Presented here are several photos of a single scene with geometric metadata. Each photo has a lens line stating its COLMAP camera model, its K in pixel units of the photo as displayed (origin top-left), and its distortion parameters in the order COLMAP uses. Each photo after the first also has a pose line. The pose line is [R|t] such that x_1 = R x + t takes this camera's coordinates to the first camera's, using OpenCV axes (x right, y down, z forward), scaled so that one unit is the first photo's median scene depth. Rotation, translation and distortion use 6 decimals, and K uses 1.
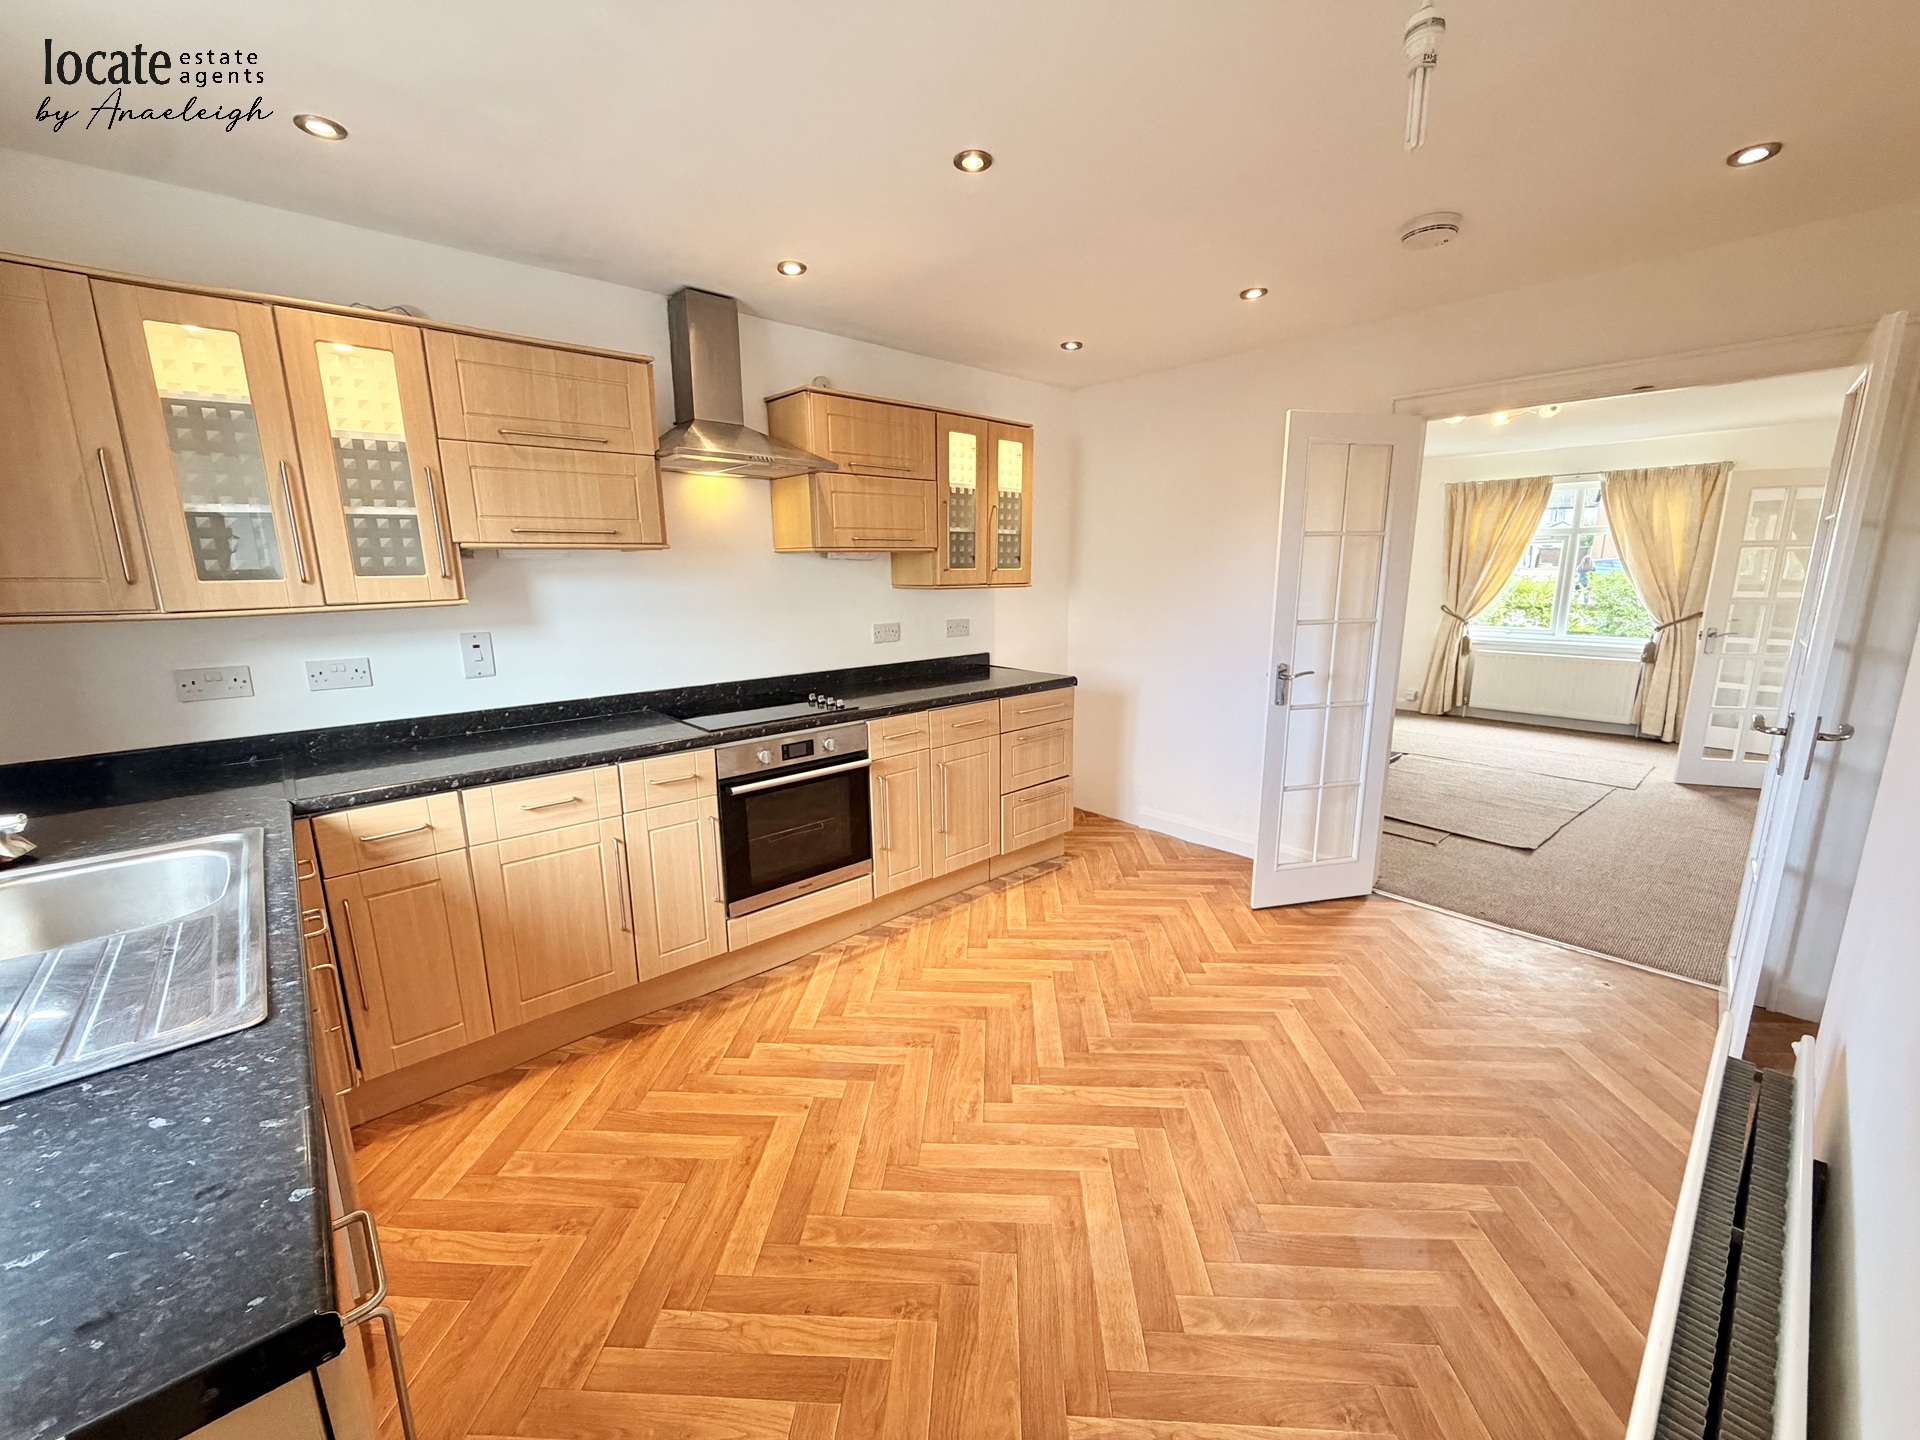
lens RADIAL K [[769.1, 0, 972.1], [0, 769.1, 715.2], [0, 0, 1]] dist [0.000627, 0.000574]
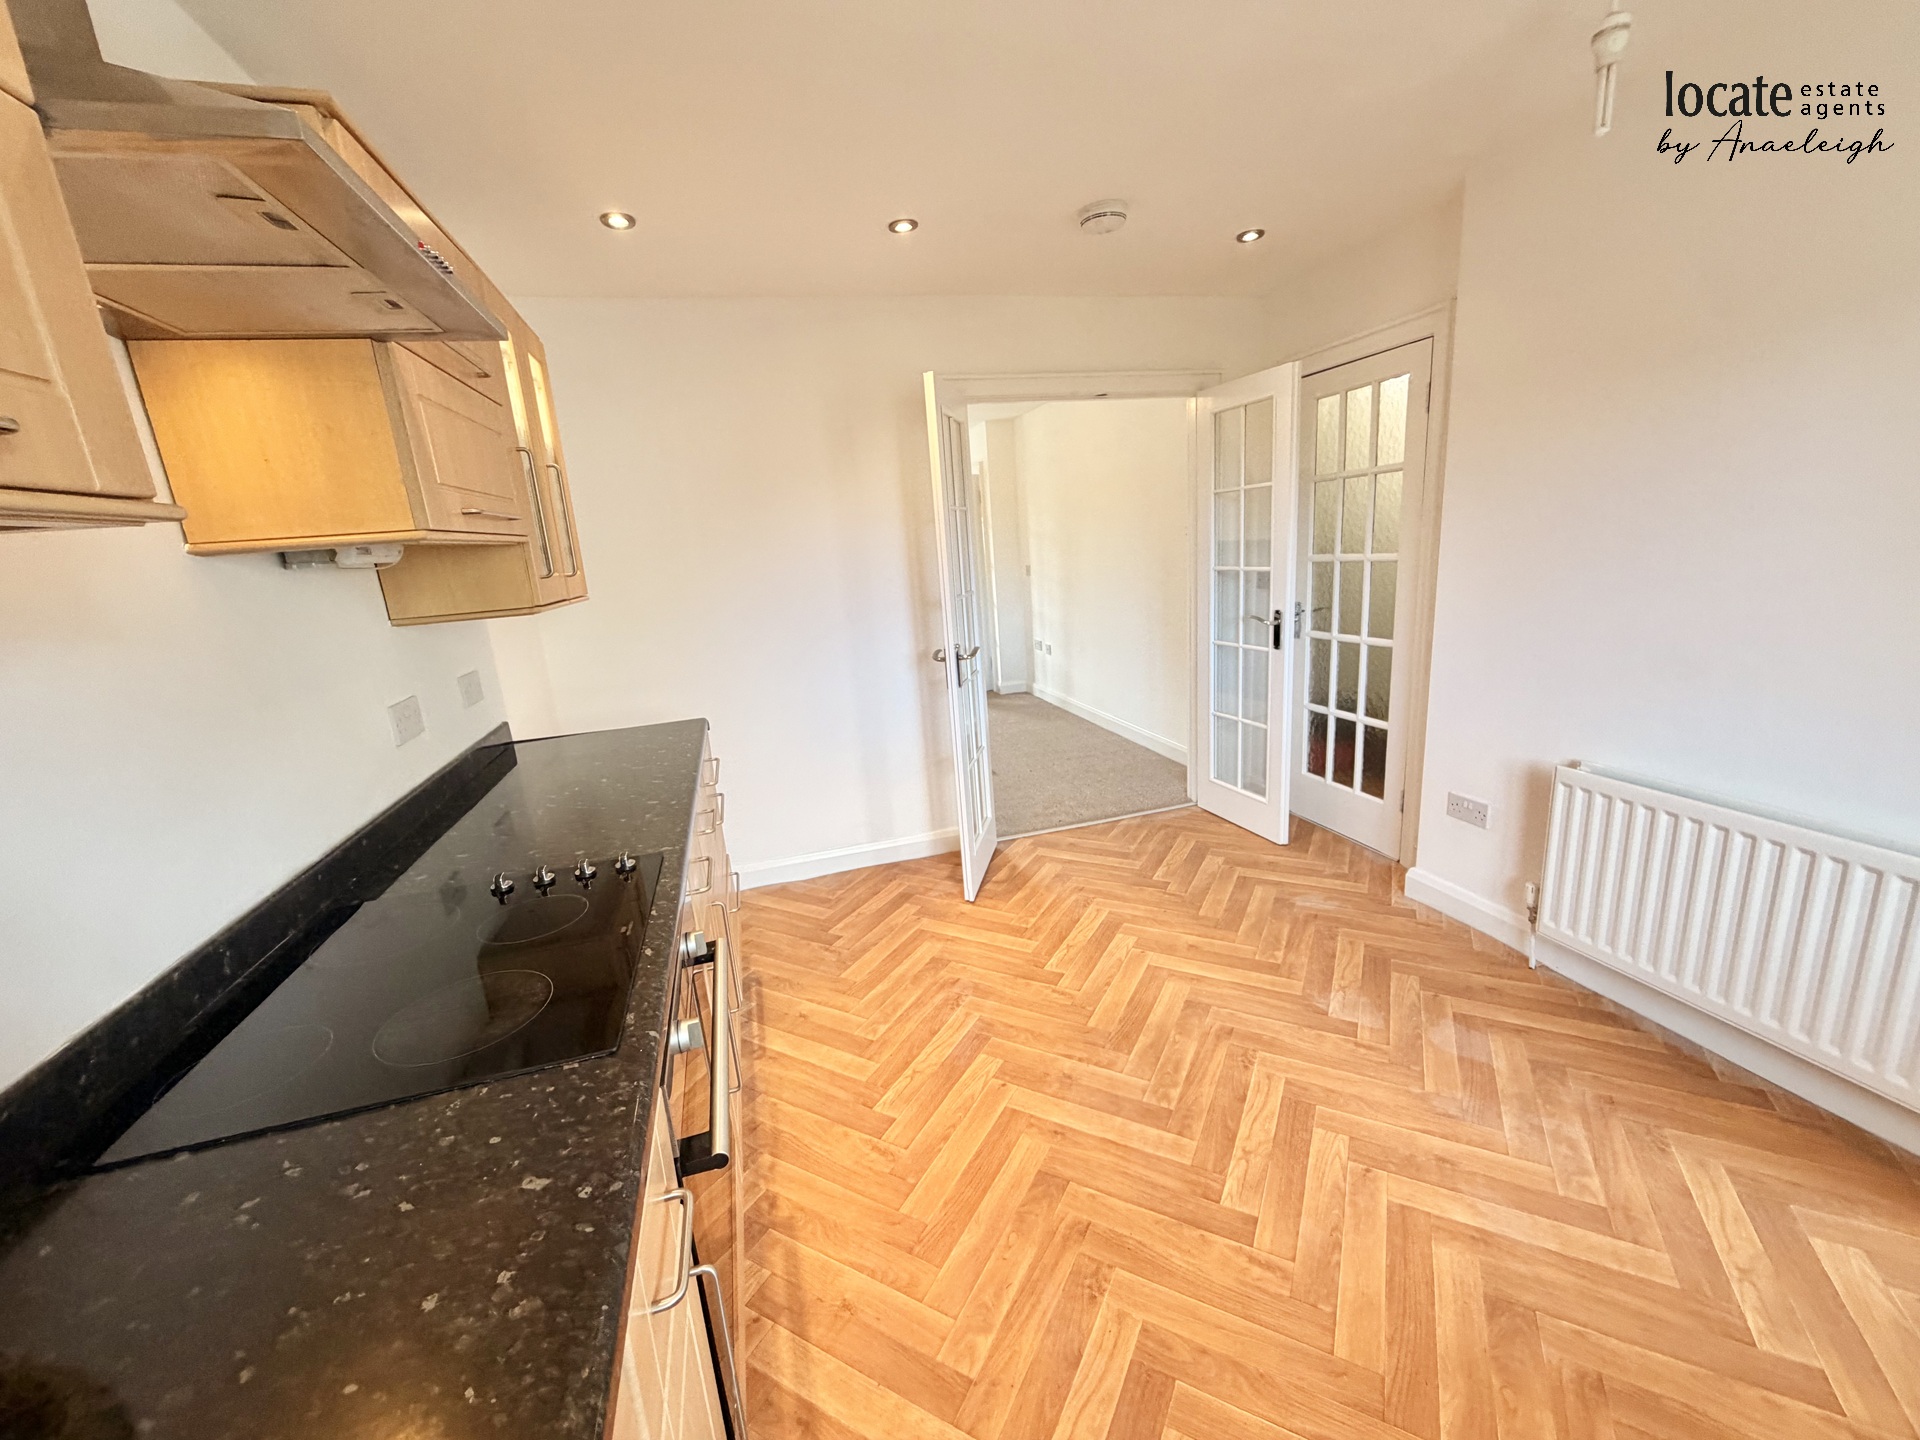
lens RADIAL K [[769.1, 0, 949.9], [0, 769.1, 706.0], [0, 0, 1]] dist [0.000627, 0.000574]
pose [[0.452179, -0.217089, 0.865105, -0.588420], [0.240624, 0.963656, 0.116048, -0.139472], [-0.858856, 0.155690, 0.487982, 0.742419]]
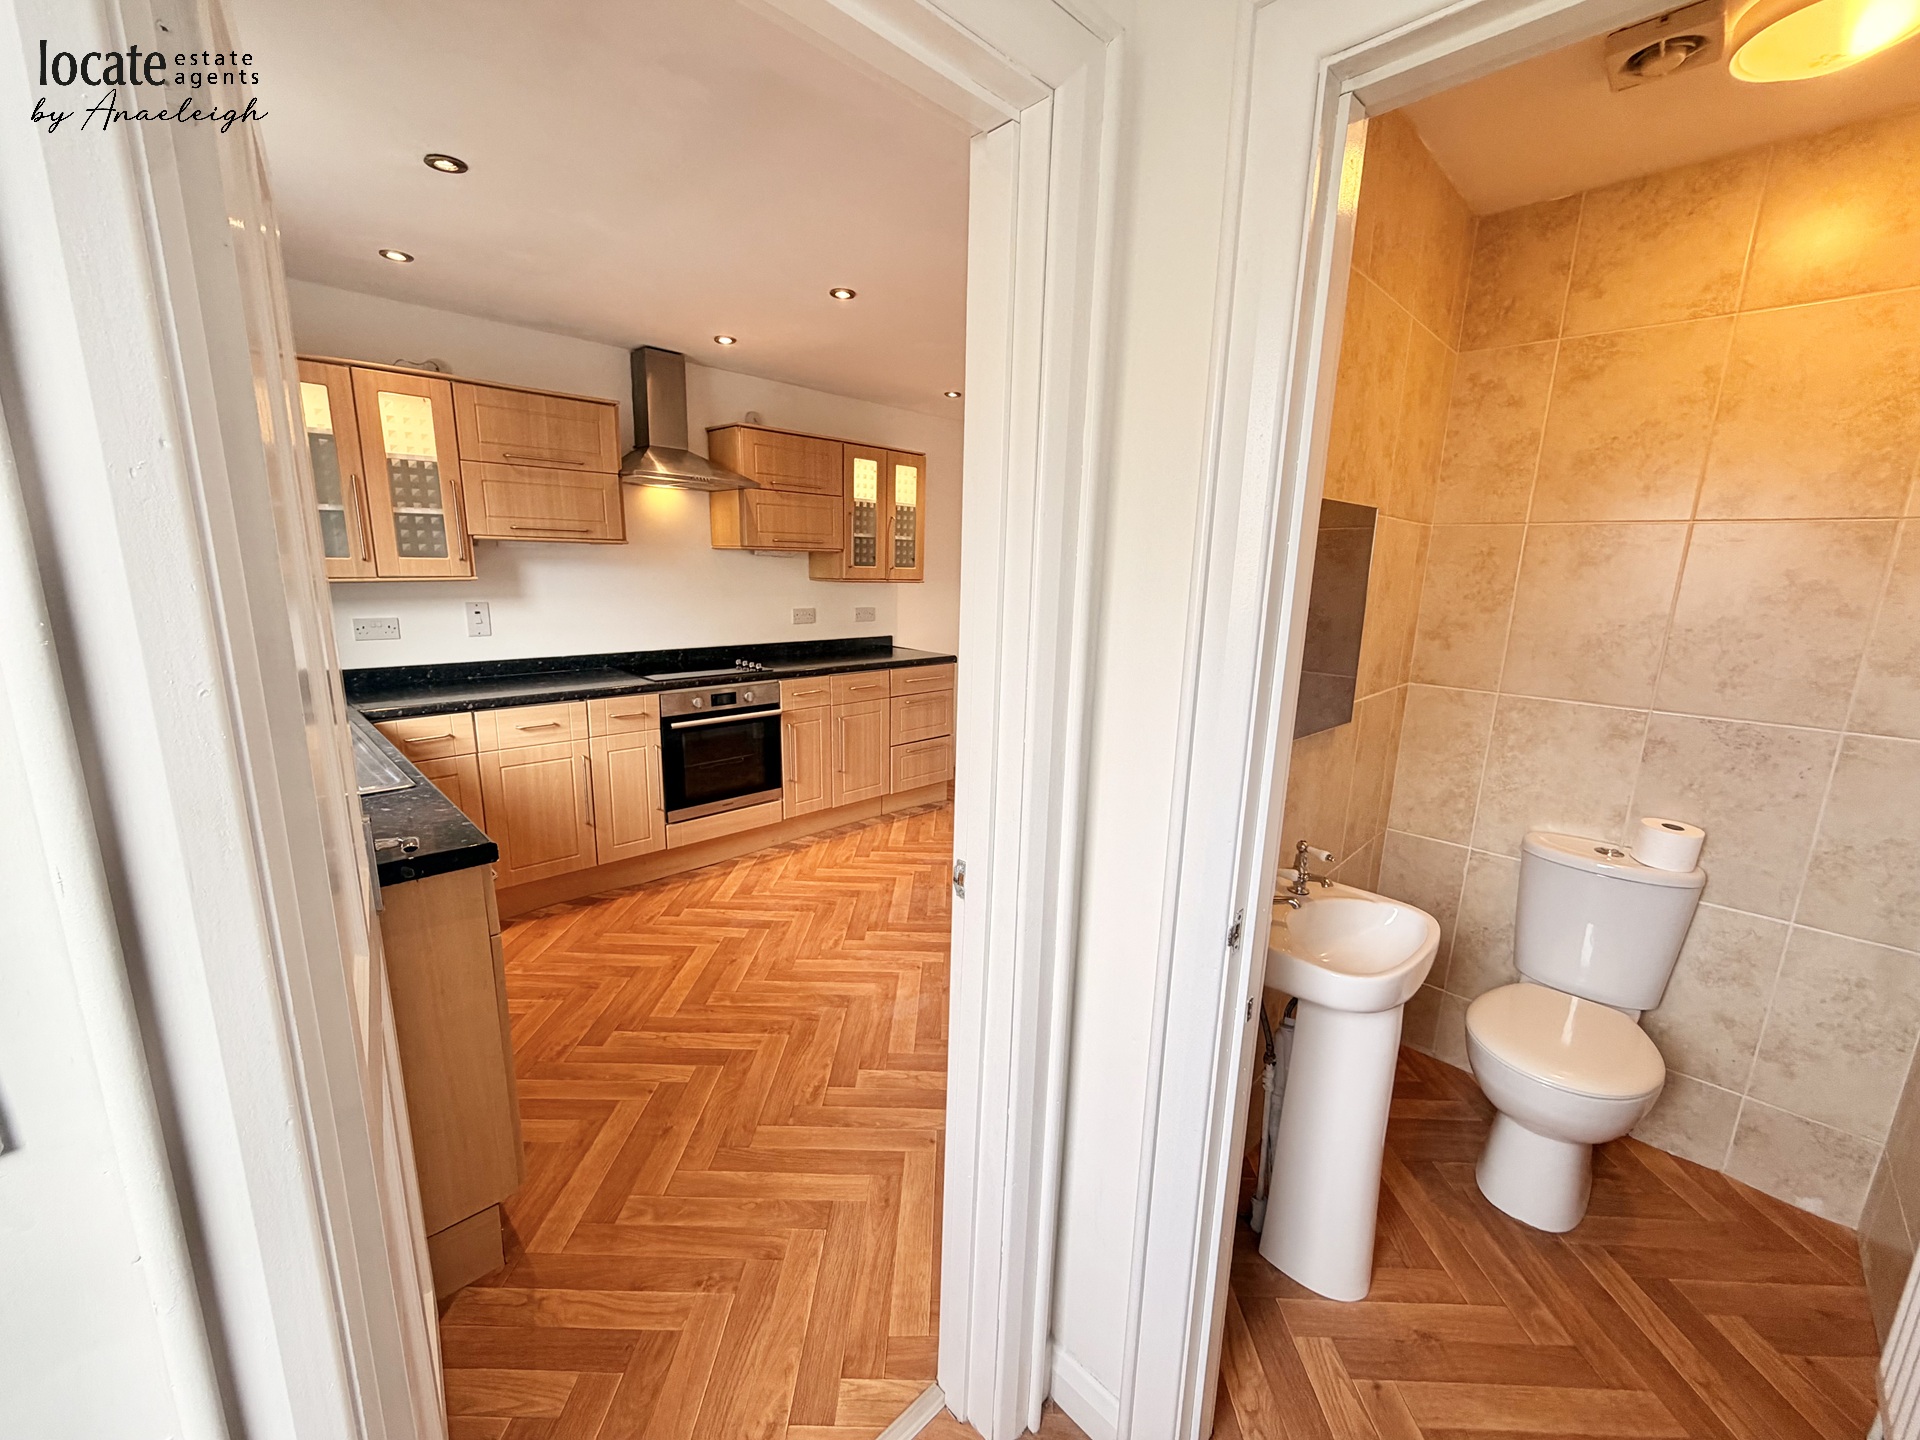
lens RADIAL K [[769.1, 0, 972.1], [0, 769.1, 718.0], [0, 0, 1]] dist [0.000627, 0.000574]
pose [[0.998268, 0.024028, 0.053696, 0.152262], [-0.024344, 0.999690, 0.005228, 0.070407], [-0.053553, -0.006527, 0.998544, -0.404403]]
